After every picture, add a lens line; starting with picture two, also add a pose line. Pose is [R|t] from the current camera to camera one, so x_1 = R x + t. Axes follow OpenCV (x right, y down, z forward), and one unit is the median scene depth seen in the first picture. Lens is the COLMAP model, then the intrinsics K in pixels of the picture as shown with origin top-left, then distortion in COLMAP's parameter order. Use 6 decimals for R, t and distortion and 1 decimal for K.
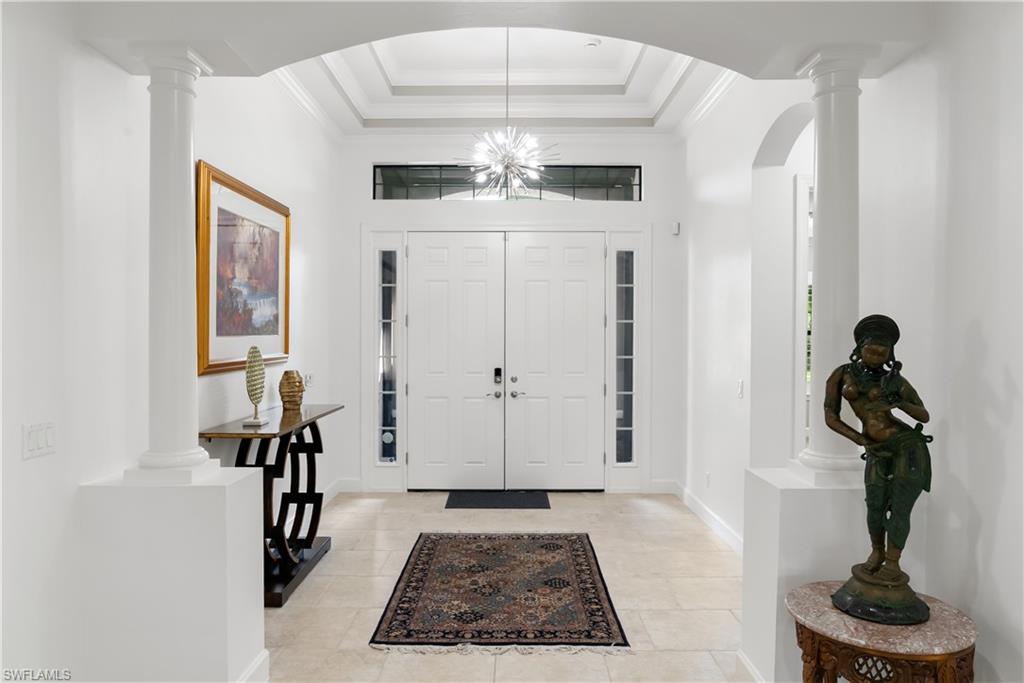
lens RADIAL K [[706.7, 0, 517.0], [0, 706.7, 348.5], [0, 0, 1]] dist [-0.018087, 0.014003]
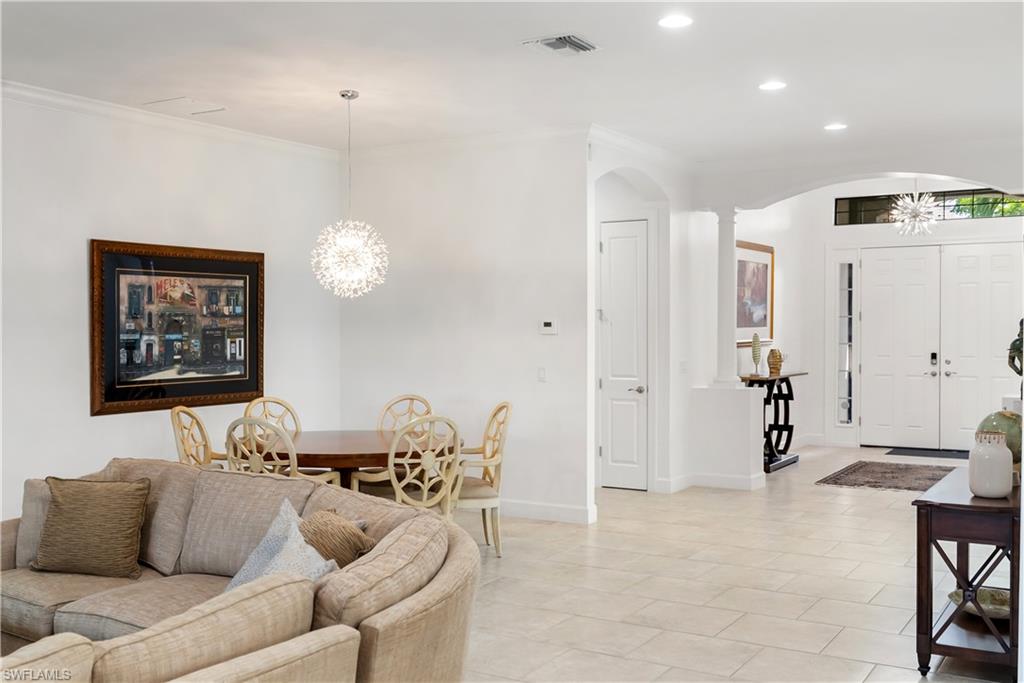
lens RADIAL K [[1038.6, 0, 489.0], [0, 1038.6, 339.0], [0, 0, 1]] dist [-0.010375, 0.000000]
pose [[0.843099, 0.003973, -0.537744, 0.413751], [-0.007693, 0.999959, -0.004674, 0.024337], [0.537703, 0.008078, 0.843096, -1.379598]]
